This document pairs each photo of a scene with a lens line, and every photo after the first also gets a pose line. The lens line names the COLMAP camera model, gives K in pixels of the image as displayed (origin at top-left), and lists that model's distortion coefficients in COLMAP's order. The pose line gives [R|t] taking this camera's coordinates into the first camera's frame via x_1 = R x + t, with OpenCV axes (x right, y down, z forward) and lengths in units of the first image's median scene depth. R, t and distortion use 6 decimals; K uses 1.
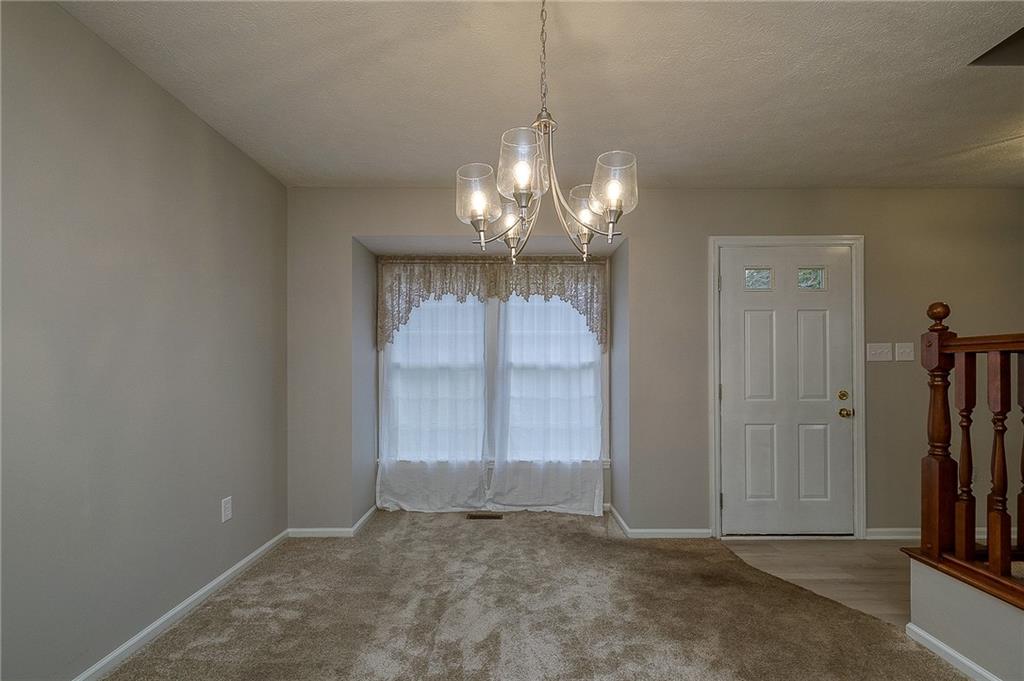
lens RADIAL K [[460.2, 0, 511.7], [0, 460.2, 367.0], [0, 0, 1]] dist [-0.000145, -0.000041]
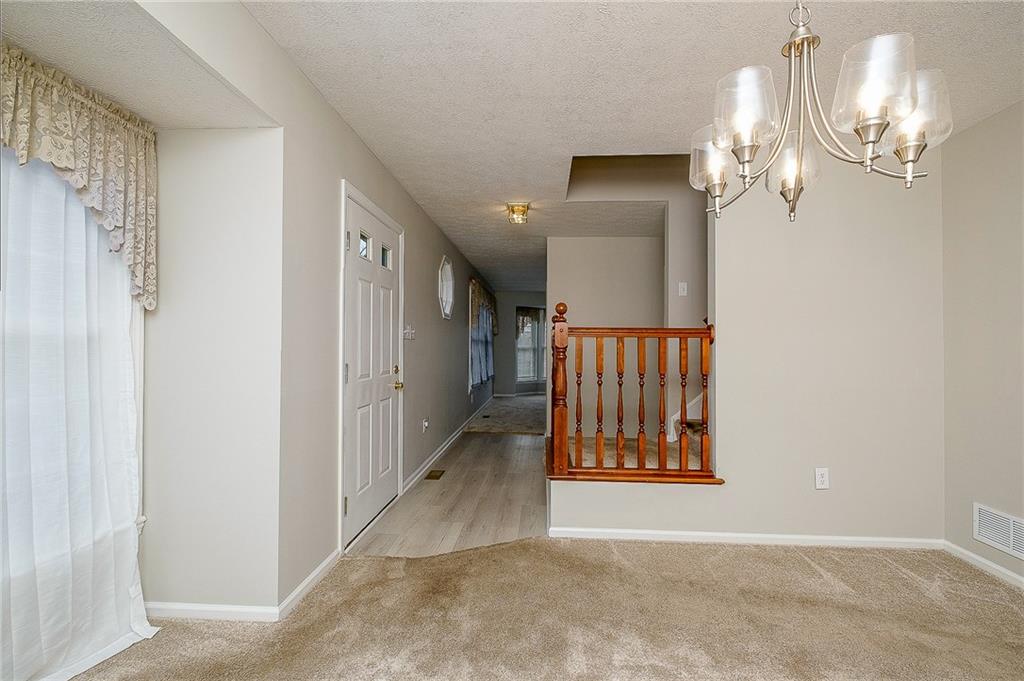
lens RADIAL K [[444.2, 0, 517.5], [0, 444.2, 337.4], [0, 0, 1]] dist [0.000227, 0.000074]
pose [[0.067853, 0.018814, 0.997518, -0.427278], [-0.007651, 0.999803, -0.018337, 0.000780], [-0.997666, -0.006388, 0.067984, 0.852132]]
